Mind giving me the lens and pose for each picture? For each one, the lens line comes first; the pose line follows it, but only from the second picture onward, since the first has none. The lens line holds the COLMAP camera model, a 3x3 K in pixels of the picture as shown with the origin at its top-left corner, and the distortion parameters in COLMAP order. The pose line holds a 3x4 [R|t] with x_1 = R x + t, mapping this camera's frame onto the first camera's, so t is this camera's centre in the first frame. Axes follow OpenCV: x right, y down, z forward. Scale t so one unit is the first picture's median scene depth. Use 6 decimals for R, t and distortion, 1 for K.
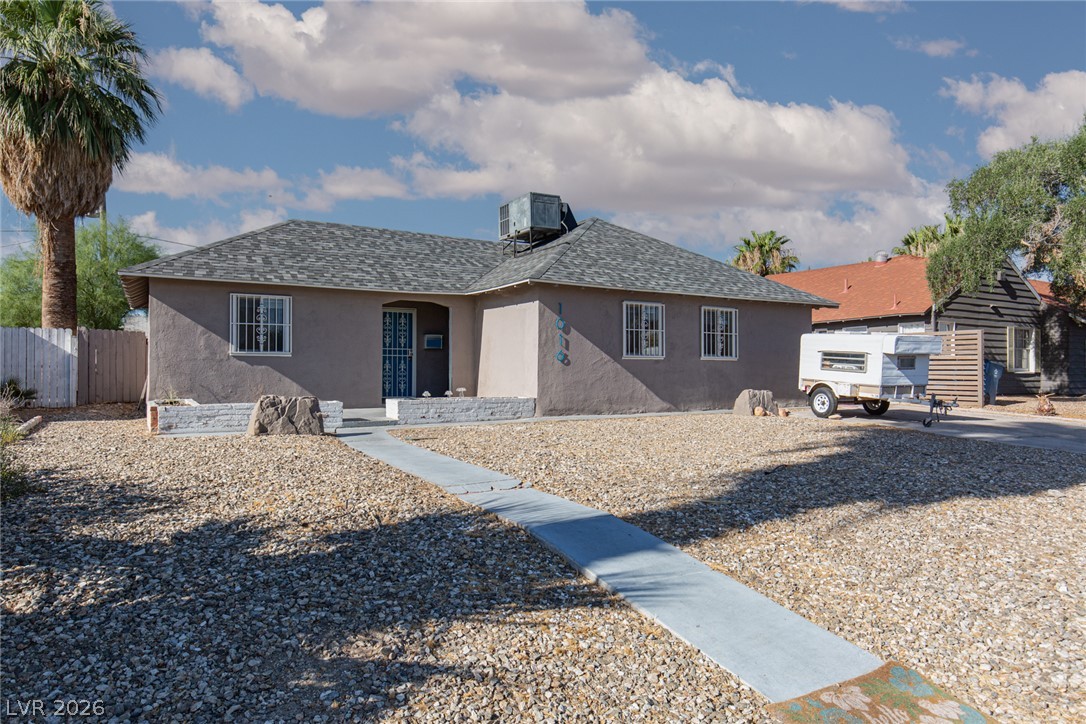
lens RADIAL K [[673.3, 0, 542.6], [0, 673.3, 372.2], [0, 0, 1]] dist [0.002549, 0.001088]
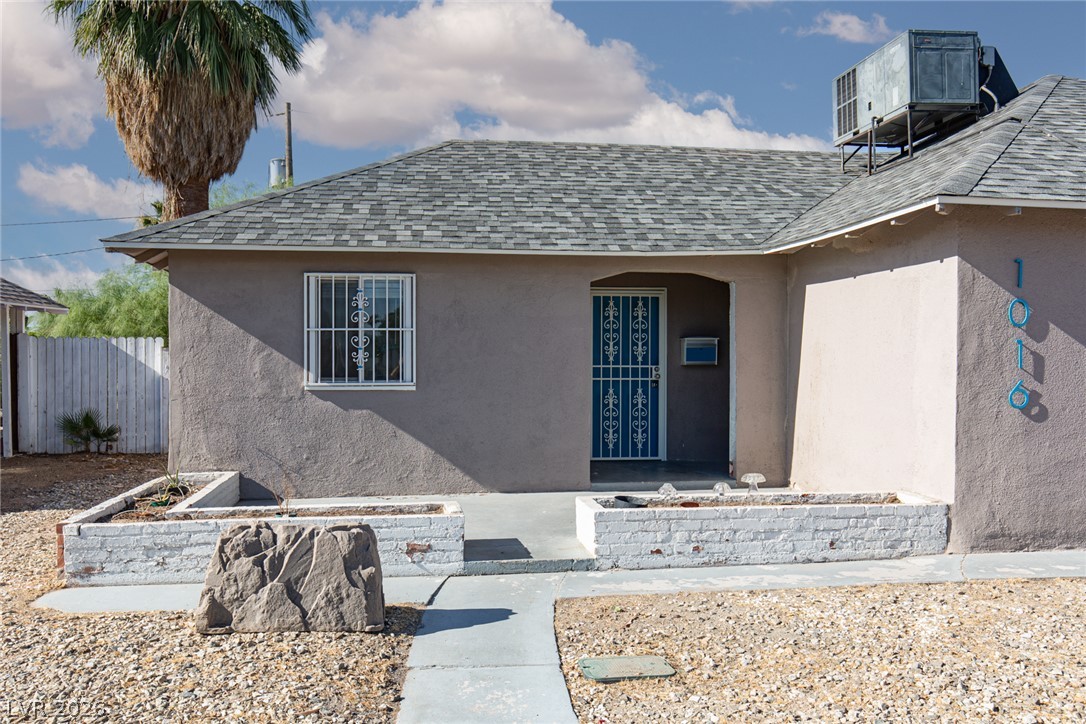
lens RADIAL K [[853.7, 0, 510.3], [0, 853.7, 367.4], [0, 0, 1]] dist [0.006137, 0.000475]
pose [[0.918080, -0.002231, -0.396390, -0.044791], [0.001848, 0.999997, -0.001348, -0.038446], [0.396392, 0.000505, 0.918081, 0.412746]]
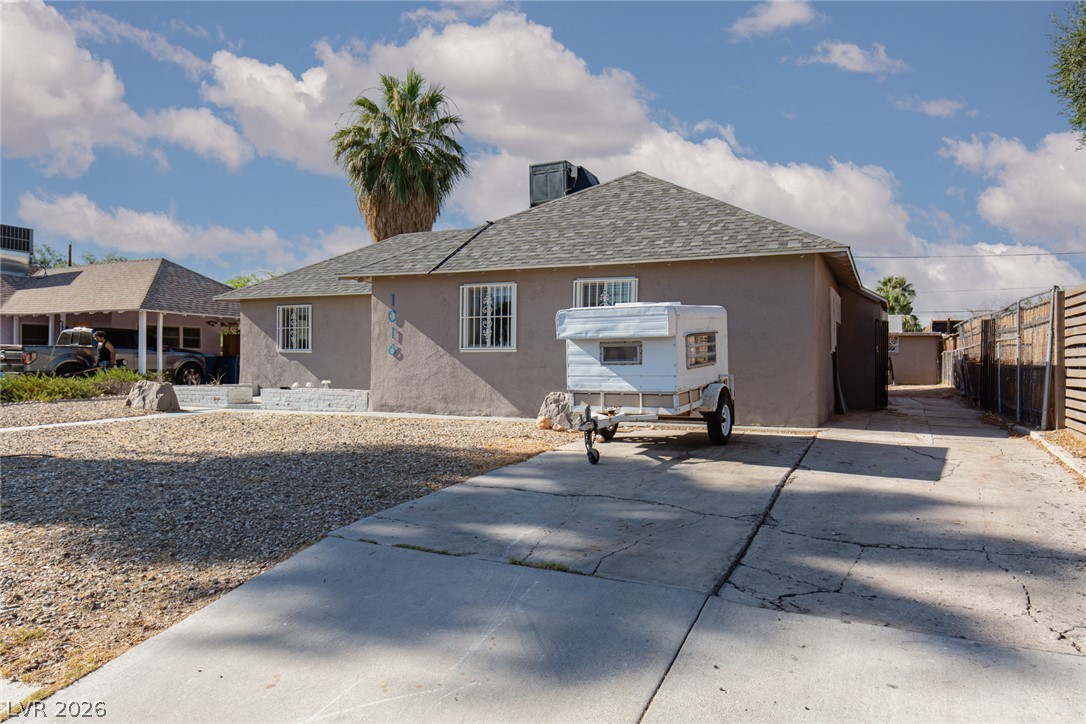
lens RADIAL K [[757.2, 0, 543.0], [0, 757.2, 362.0], [0, 0, 1]] dist [-0.002534, -0.001260]
pose [[0.569683, 0.000527, -0.821864, 0.981594], [-0.007140, 0.999965, -0.004308, -0.003245], [0.821833, 0.008322, 0.569667, 0.536935]]
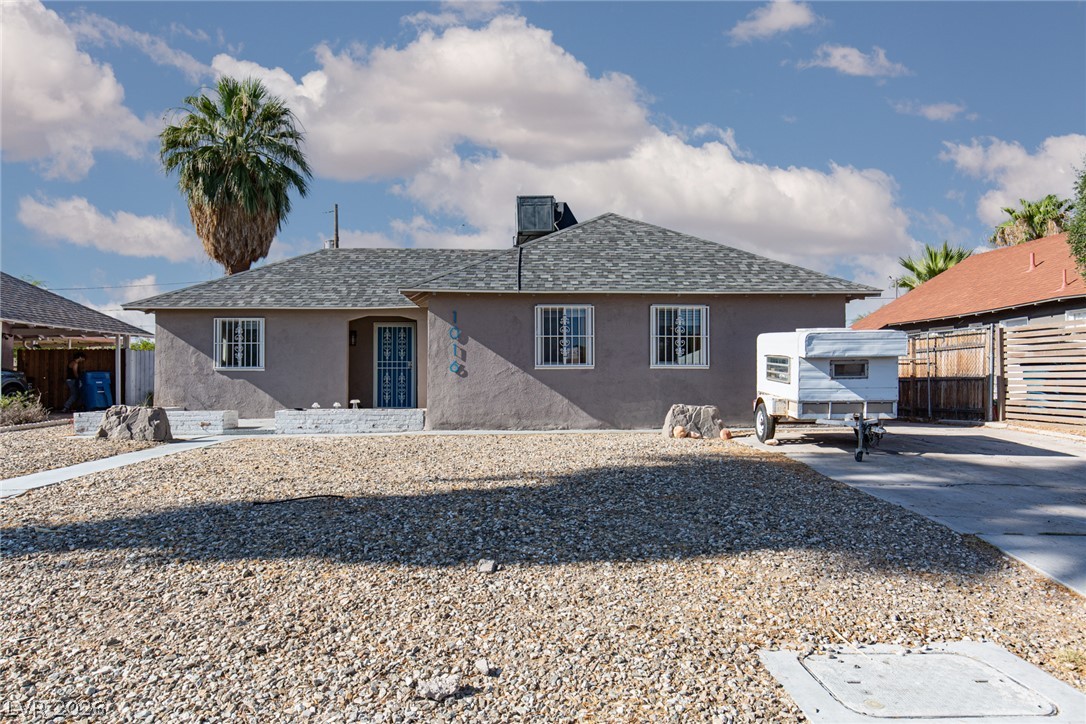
lens RADIAL K [[672.6, 0, 543.0], [0, 672.6, 362.0], [0, 0, 1]] dist [0.001084, 0.000093]
pose [[0.884907, -0.017503, -0.465439, 0.550836], [0.004259, 0.999556, -0.029491, -0.002421], [0.465748, 0.024114, 0.884589, 0.208106]]
